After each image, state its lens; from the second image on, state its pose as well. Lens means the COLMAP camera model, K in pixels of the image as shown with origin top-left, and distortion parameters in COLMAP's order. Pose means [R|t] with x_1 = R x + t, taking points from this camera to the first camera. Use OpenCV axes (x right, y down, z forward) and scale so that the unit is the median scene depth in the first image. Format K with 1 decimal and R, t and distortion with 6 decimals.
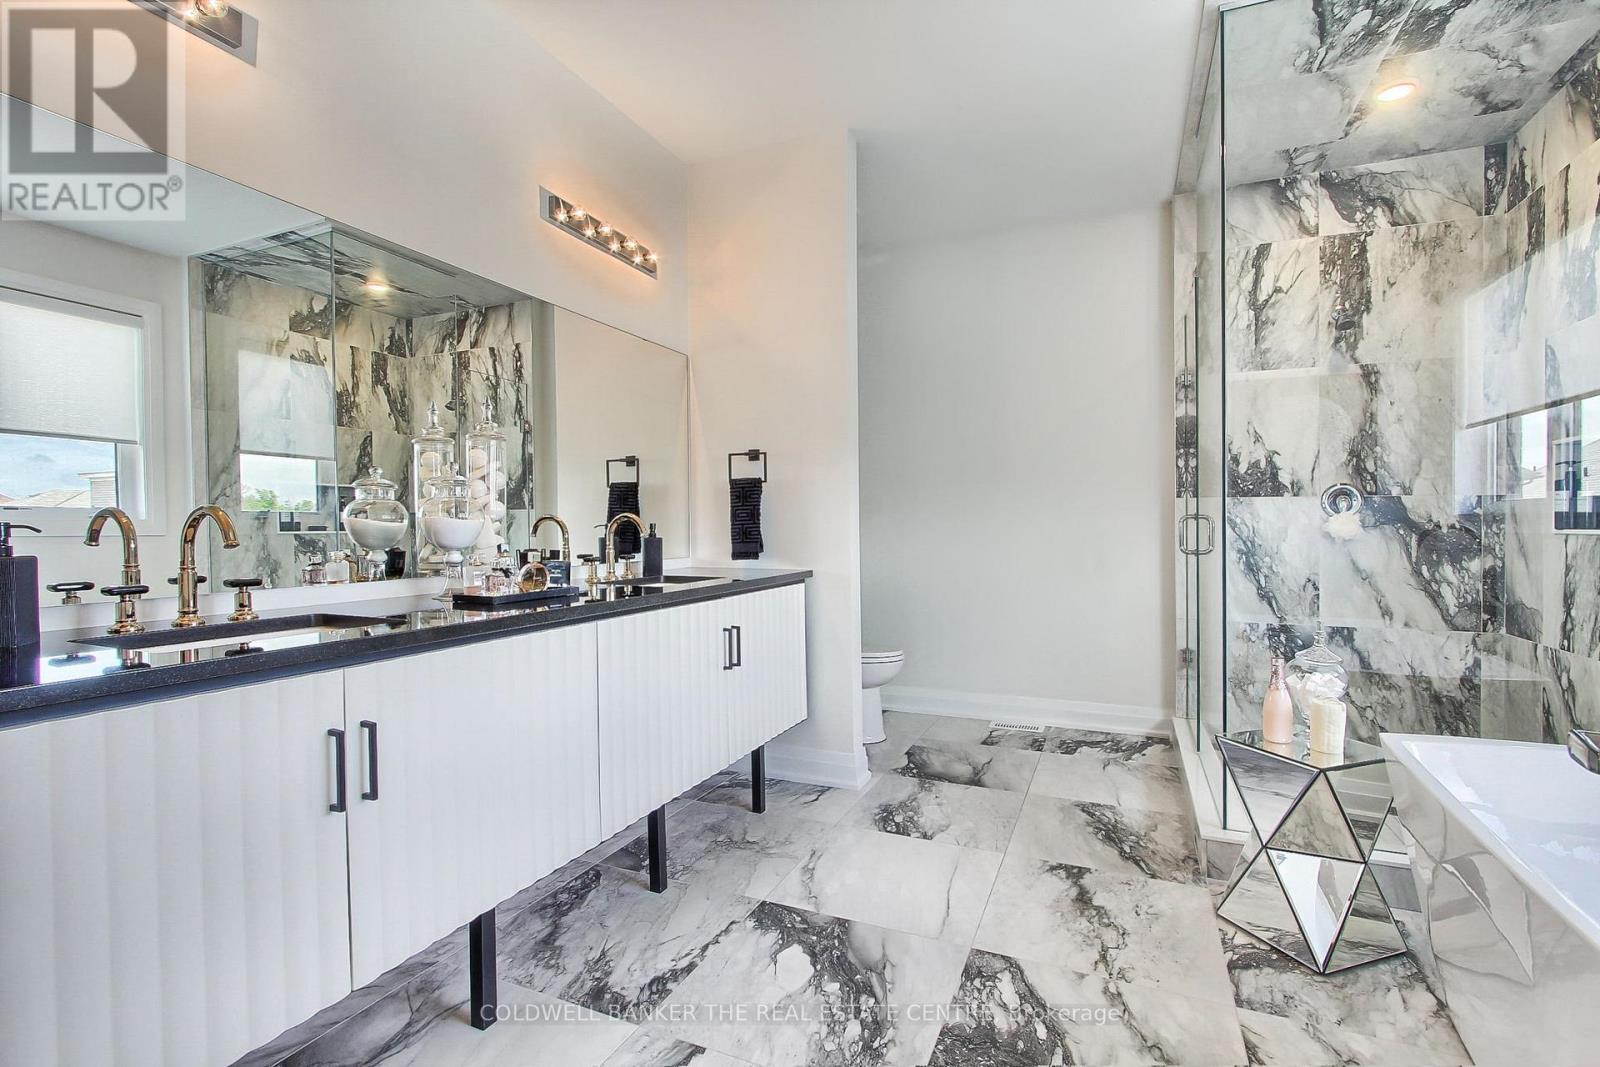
lens RADIAL K [[744.0, 0, 790.9], [0, 744.0, 533.7], [0, 0, 1]] dist [-0.013895, 0.002060]
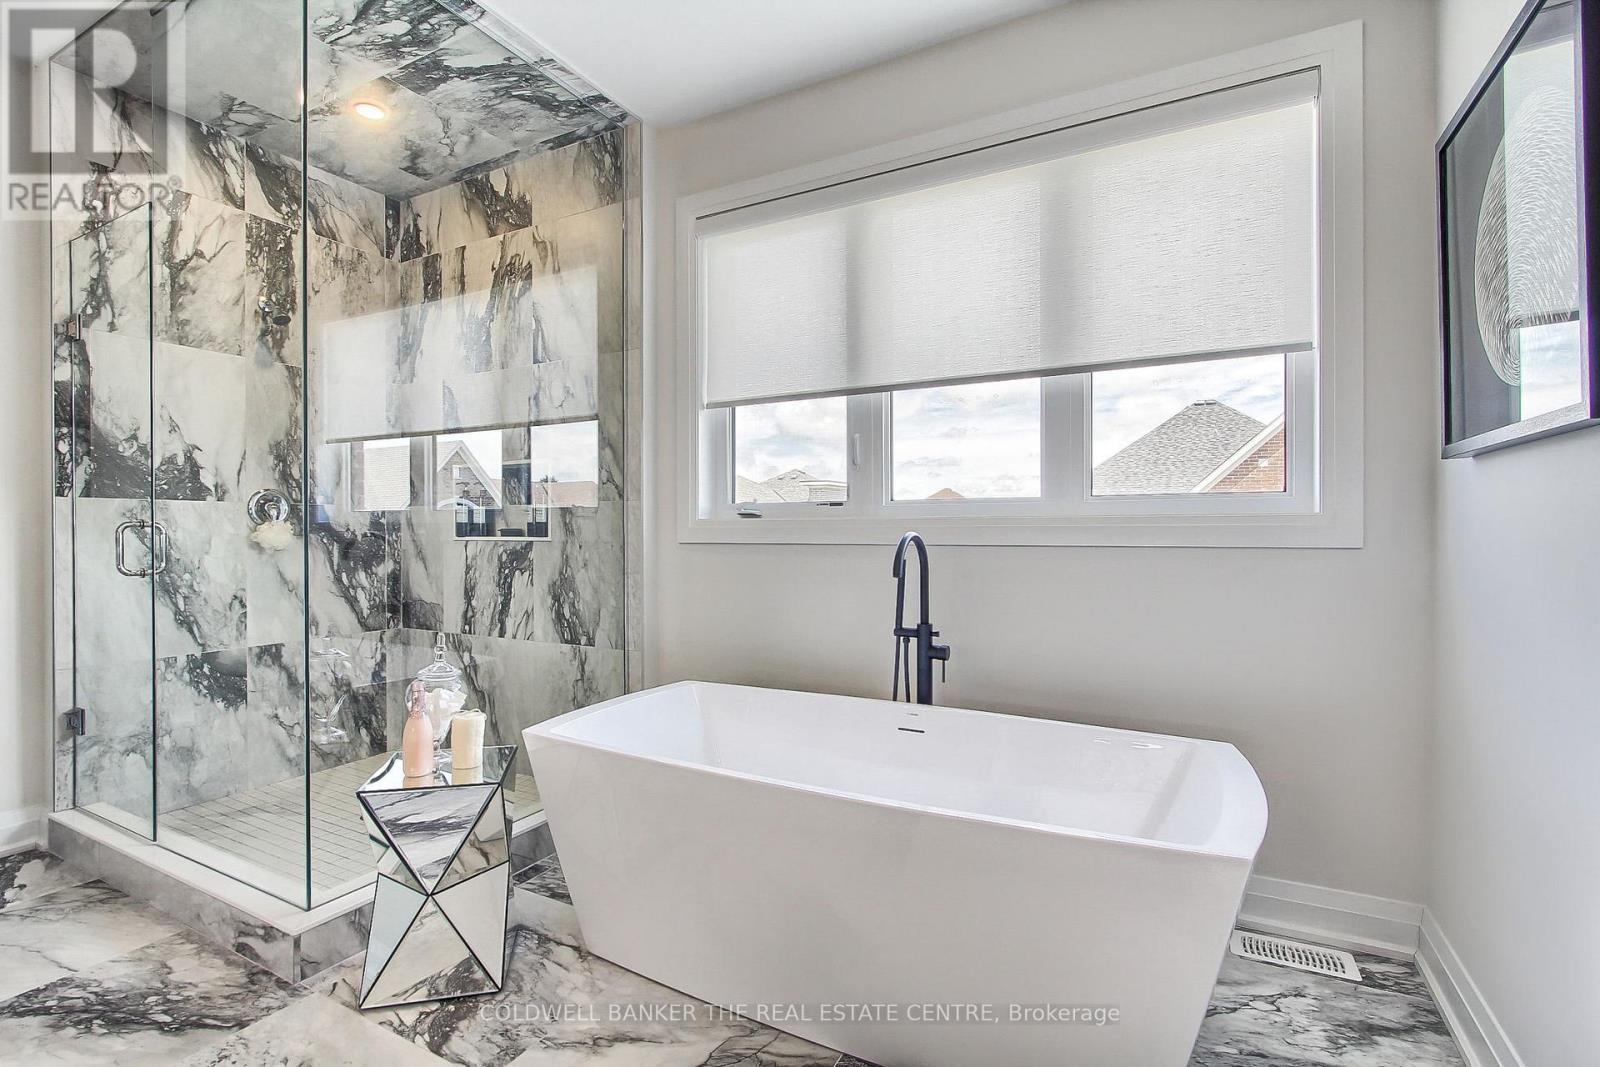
lens RADIAL K [[744.0, 0, 791.3], [0, 744.0, 528.3], [0, 0, 1]] dist [-0.013895, 0.002060]
pose [[0.074731, 0.001600, 0.997202, -0.134037], [0.014900, 0.999885, -0.002721, -0.007115], [-0.997092, 0.015062, 0.074698, 0.297161]]
